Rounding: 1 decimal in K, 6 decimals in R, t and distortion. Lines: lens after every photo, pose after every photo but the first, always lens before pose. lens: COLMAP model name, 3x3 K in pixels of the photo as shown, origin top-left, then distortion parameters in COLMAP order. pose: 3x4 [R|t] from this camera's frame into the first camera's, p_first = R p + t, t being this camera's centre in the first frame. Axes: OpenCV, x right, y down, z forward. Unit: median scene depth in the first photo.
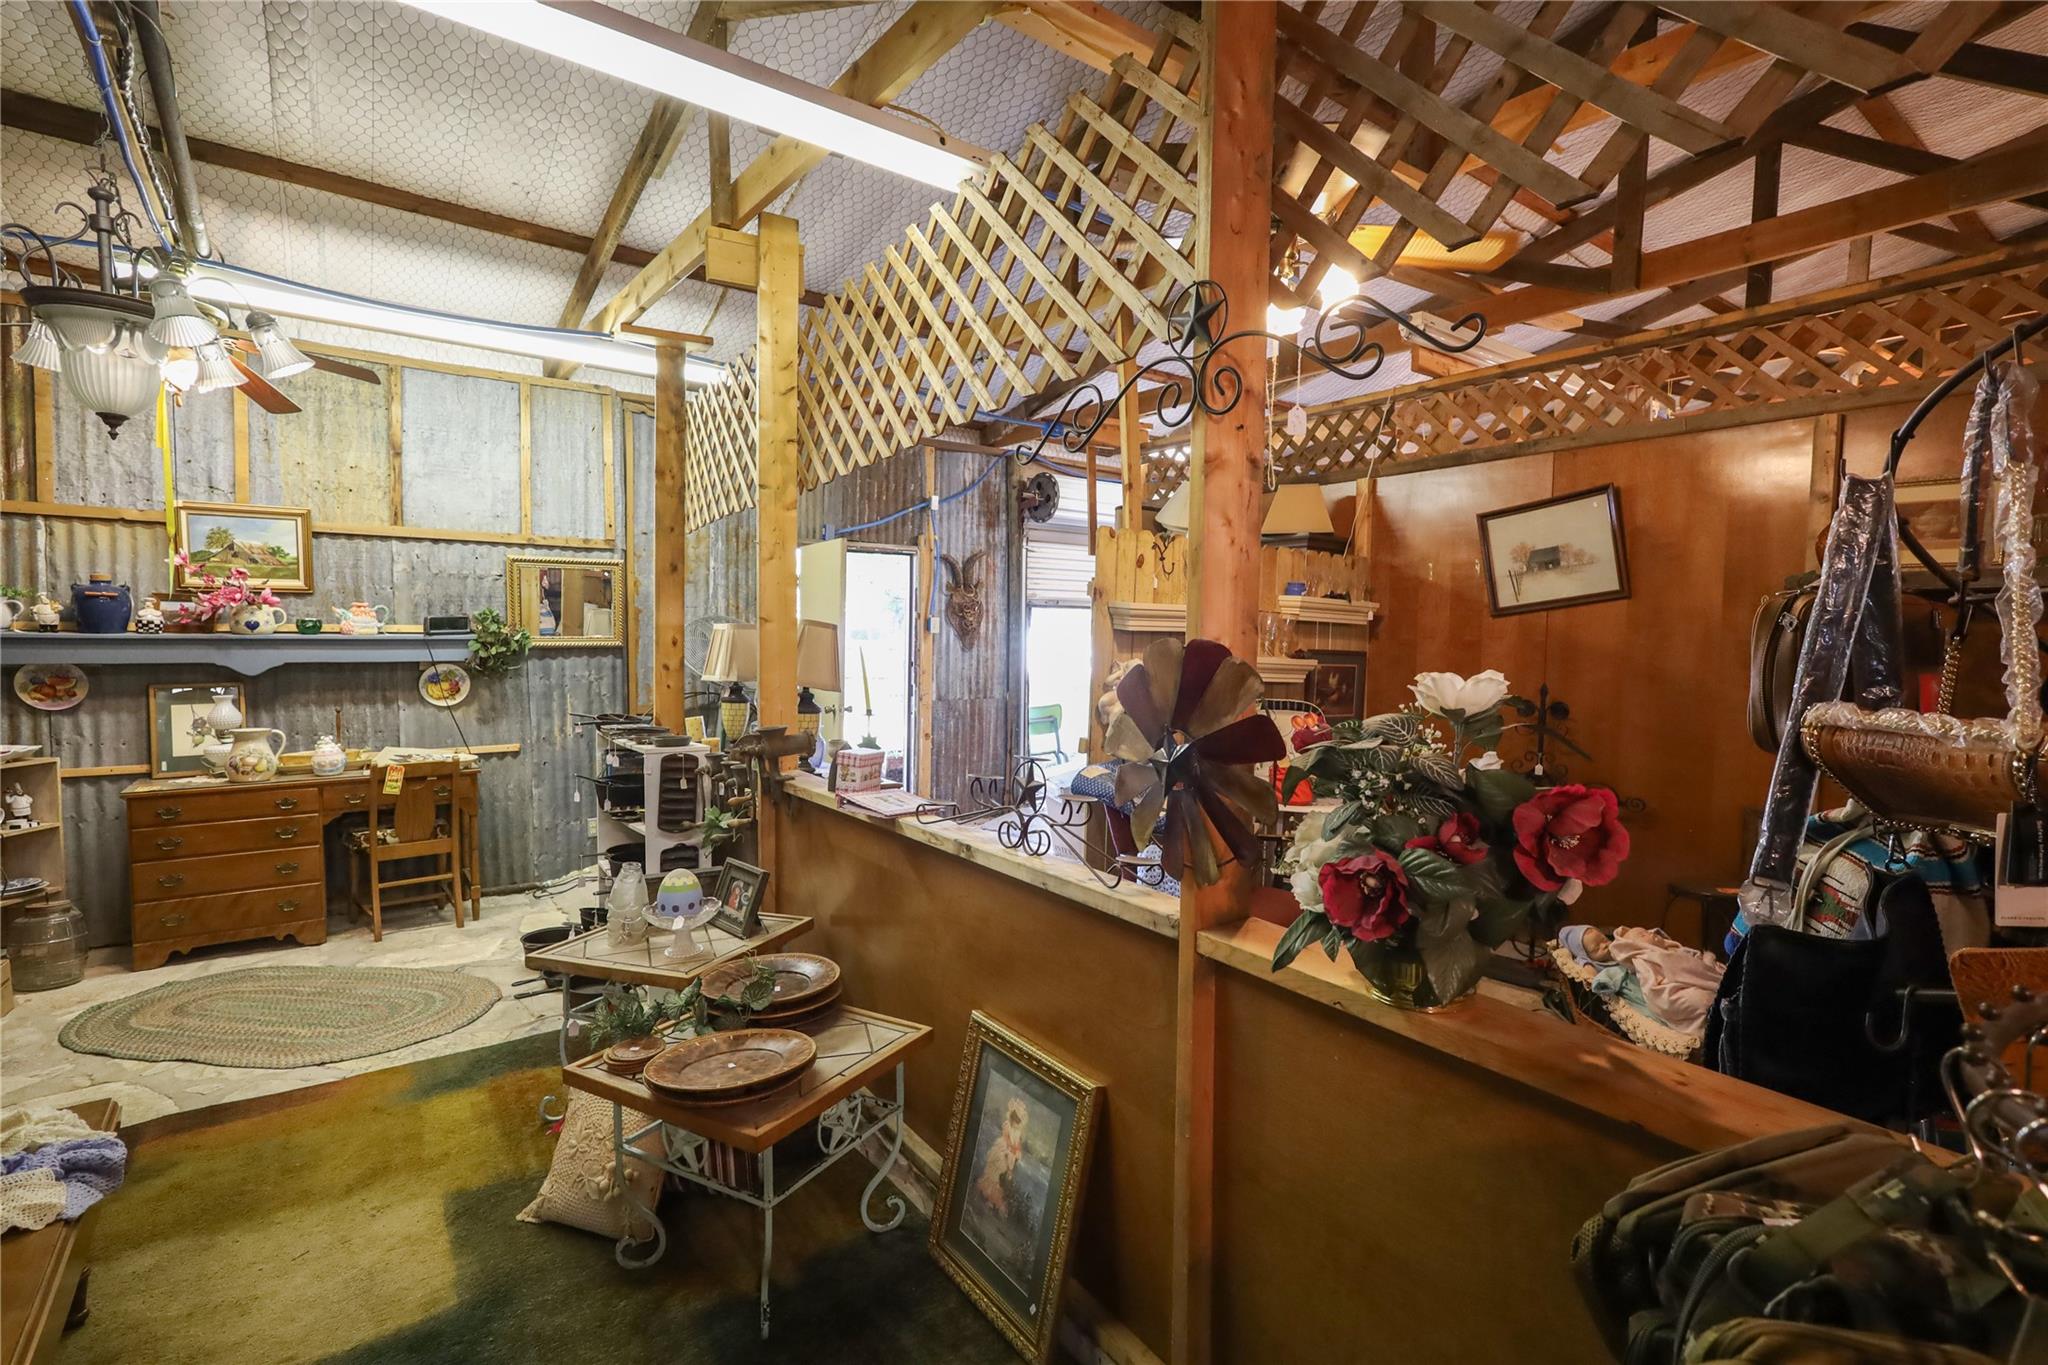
lens RADIAL K [[956.2, 0, 1013.3], [0, 956.2, 683.7], [0, 0, 1]] dist [-0.000154, 0.001394]
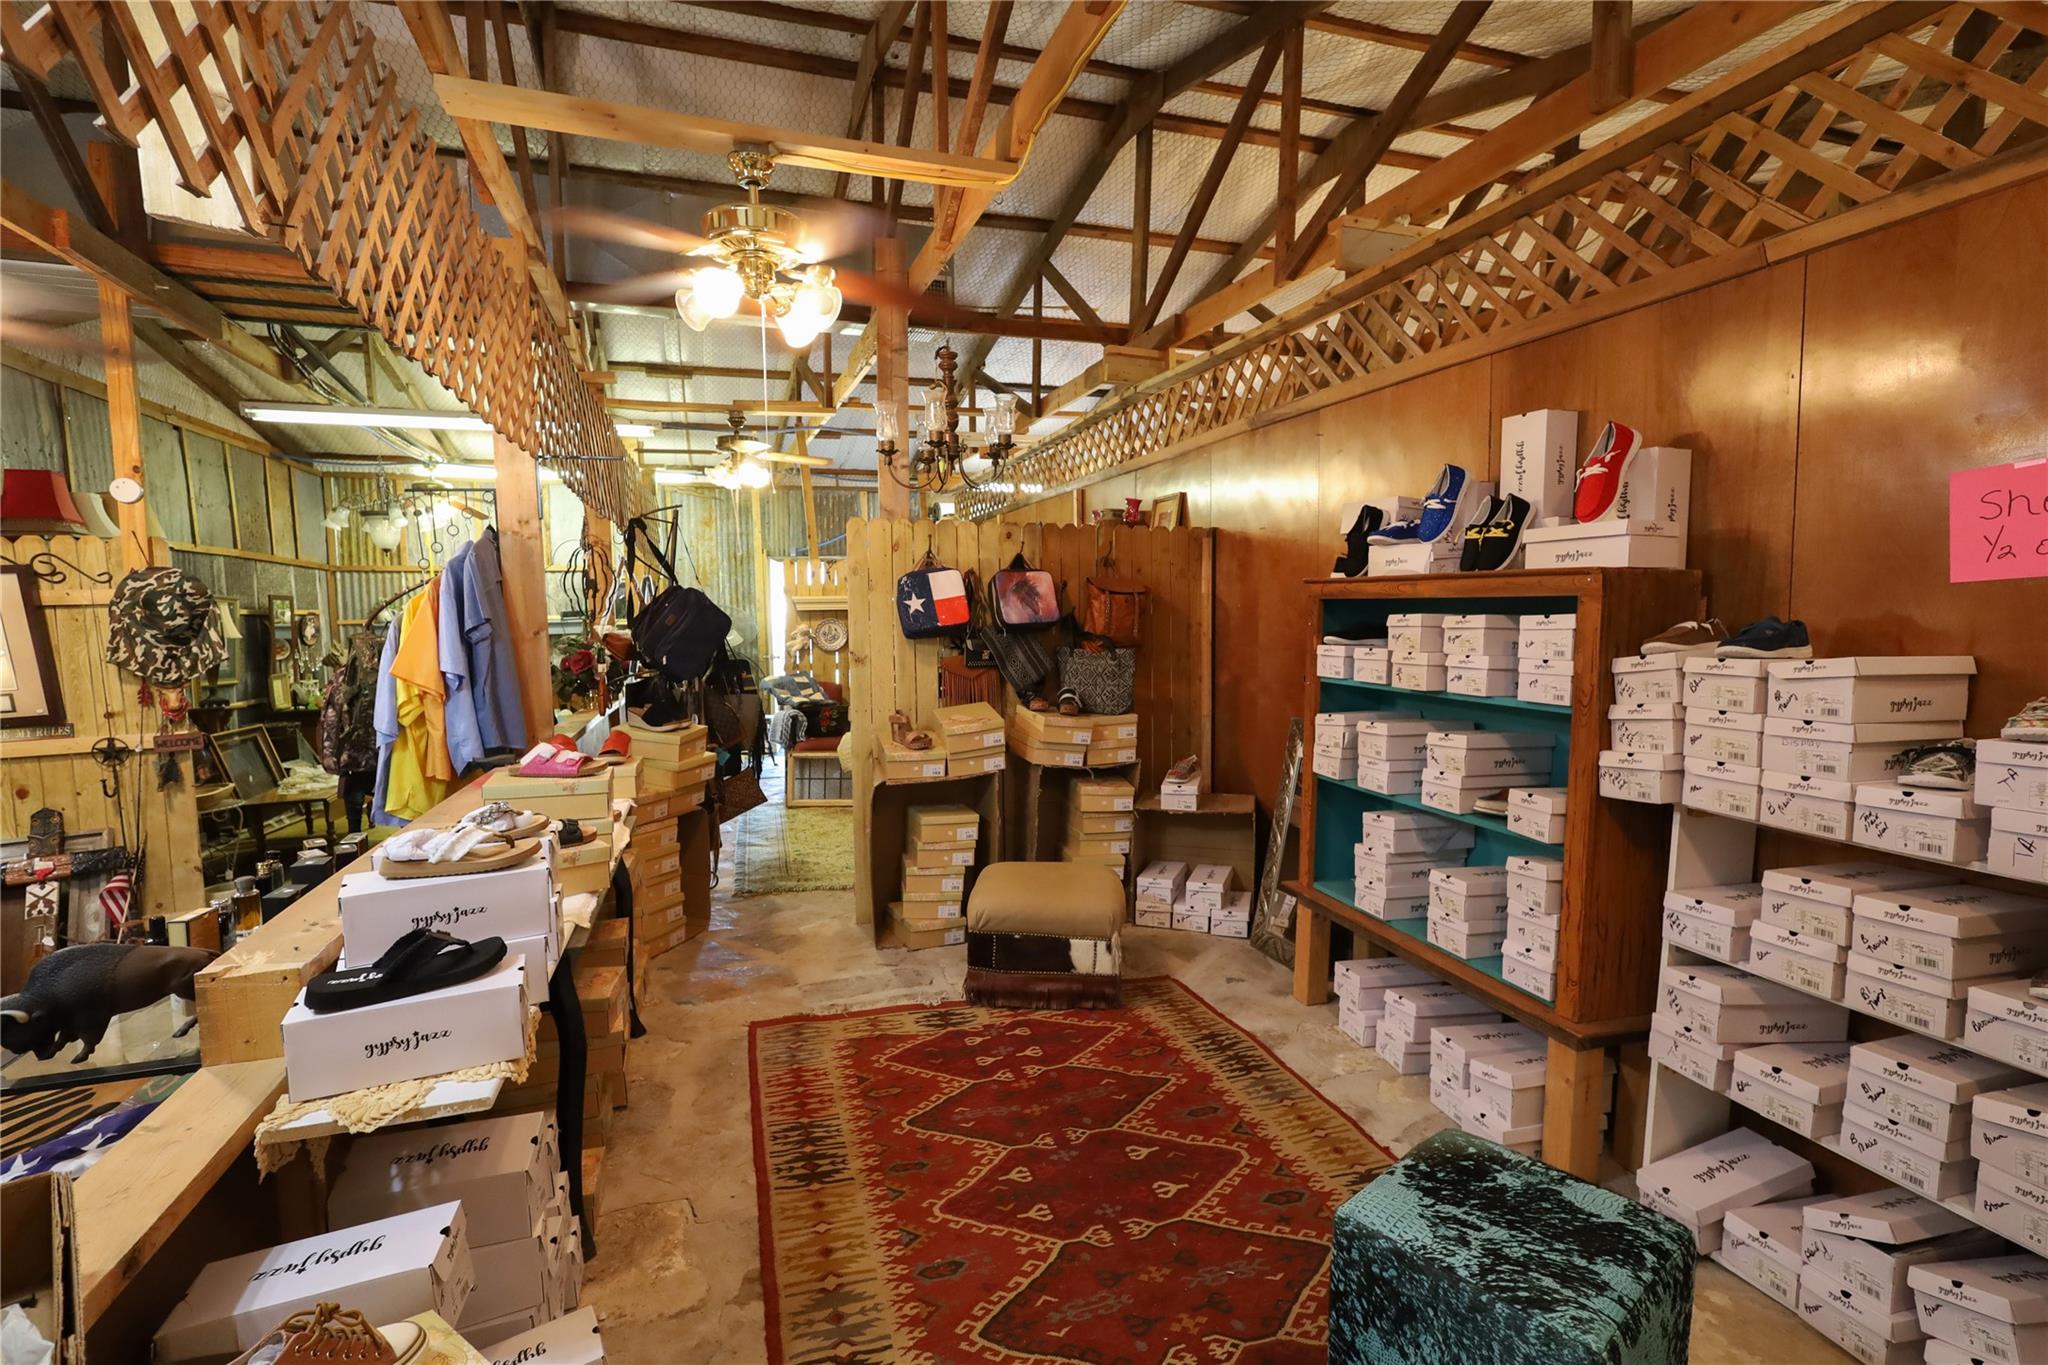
lens RADIAL K [[956.2, 0, 1027.3], [0, 956.2, 686.2], [0, 0, 1]] dist [-0.000154, 0.001394]
pose [[0.951937, -0.001223, -0.306292, 1.177028], [0.011560, 0.999423, 0.031936, 0.043135], [0.306076, -0.033942, 0.951402, -0.763284]]
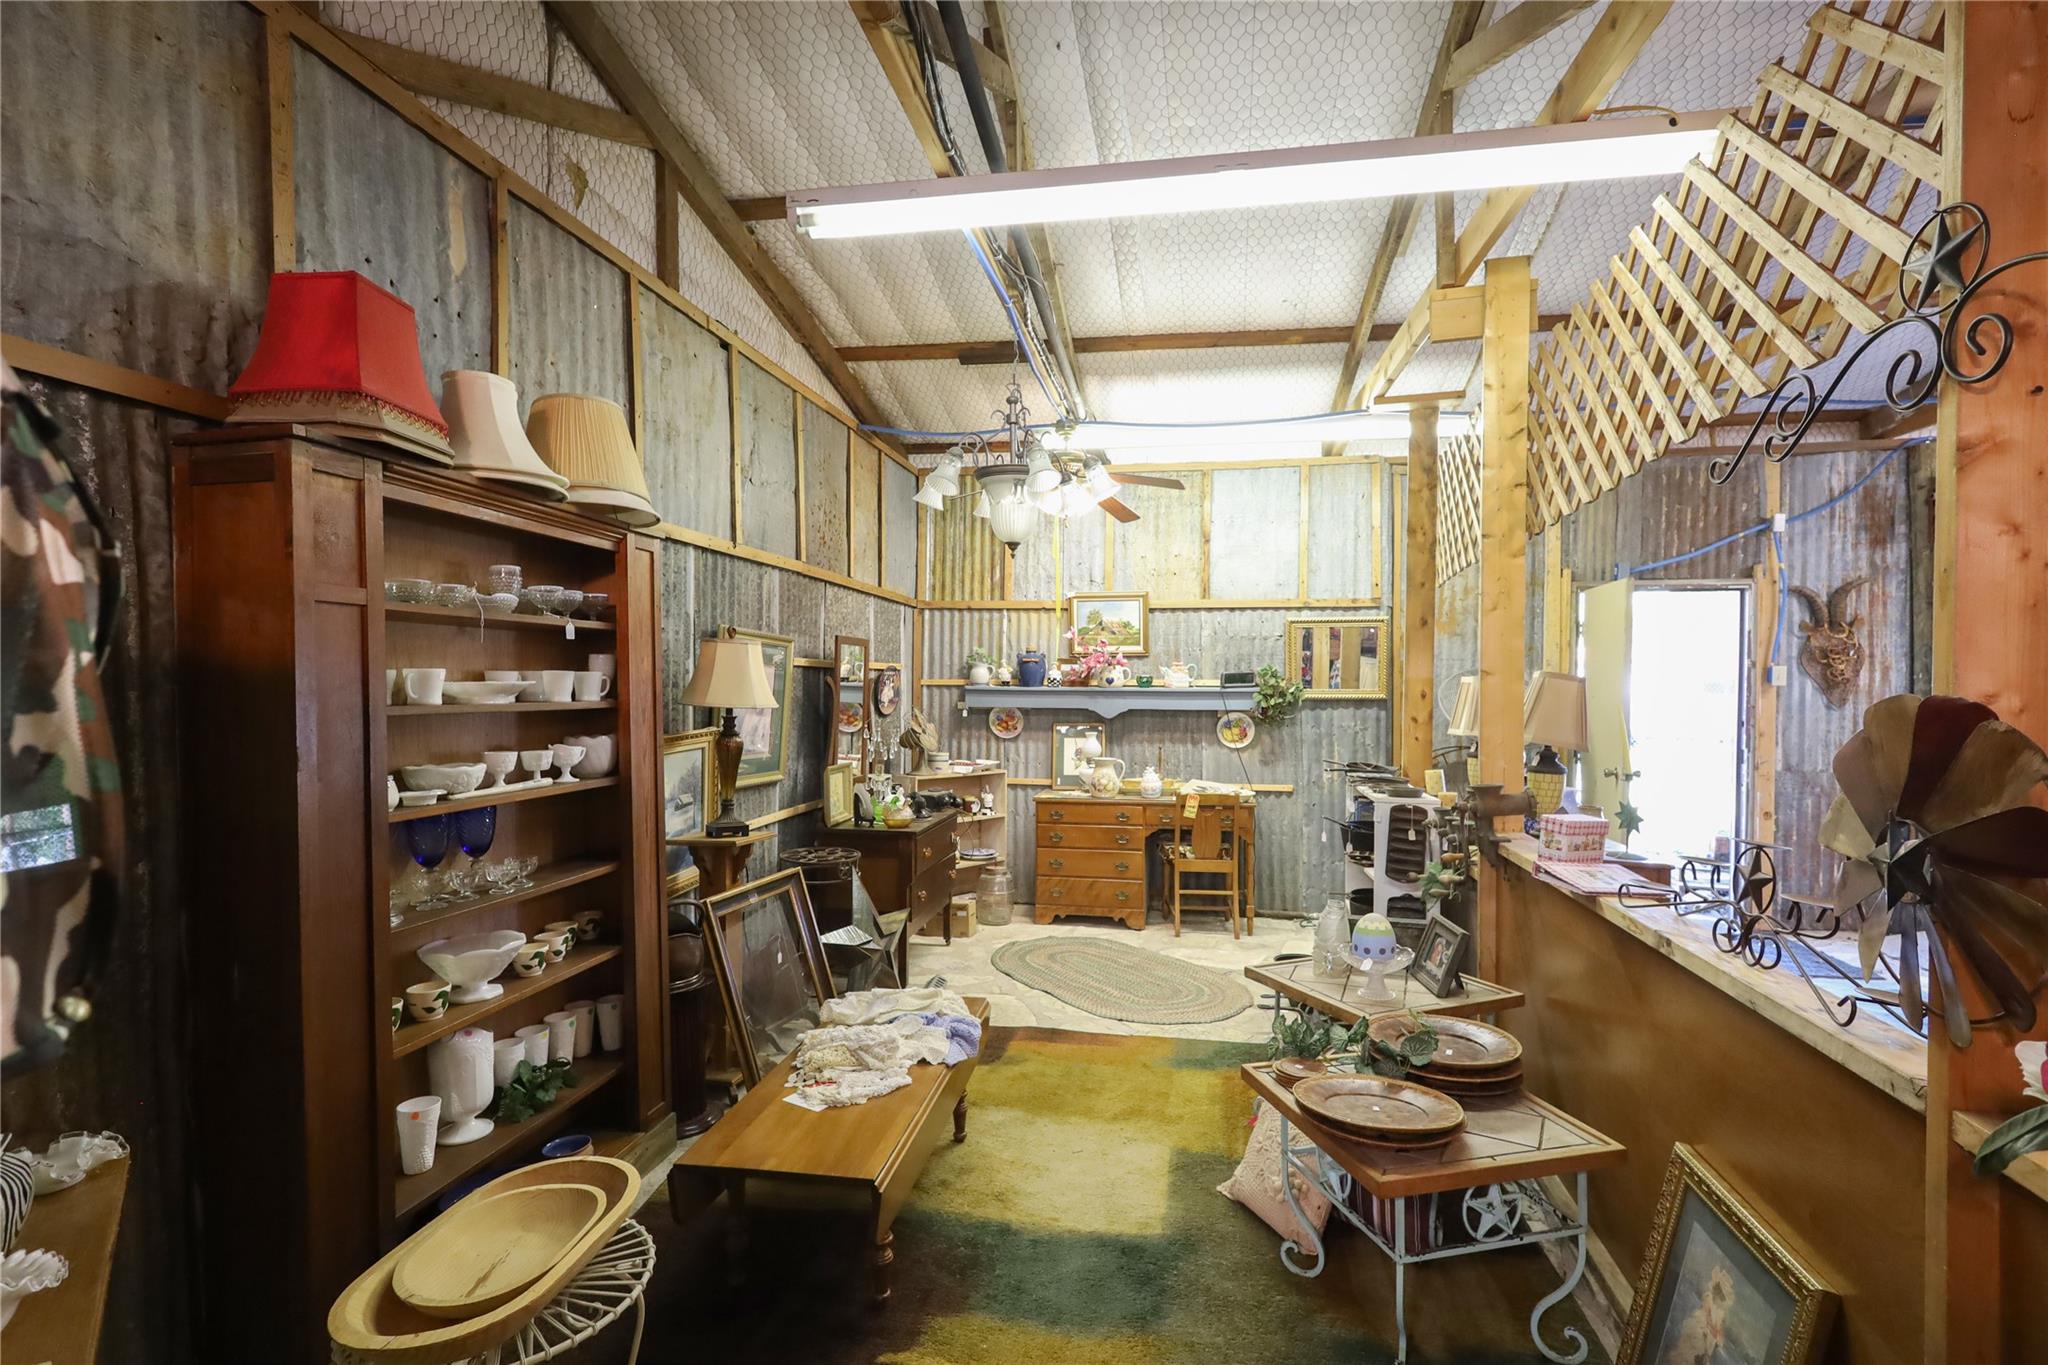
lens RADIAL K [[956.2, 0, 1021.0], [0, 956.2, 682.8], [0, 0, 1]] dist [-0.000154, 0.001394]
pose [[0.679257, -0.003574, -0.733892, 0.124972], [-0.037296, 0.998528, -0.039383, -0.000953], [0.732952, 0.054122, 0.678124, 0.001142]]
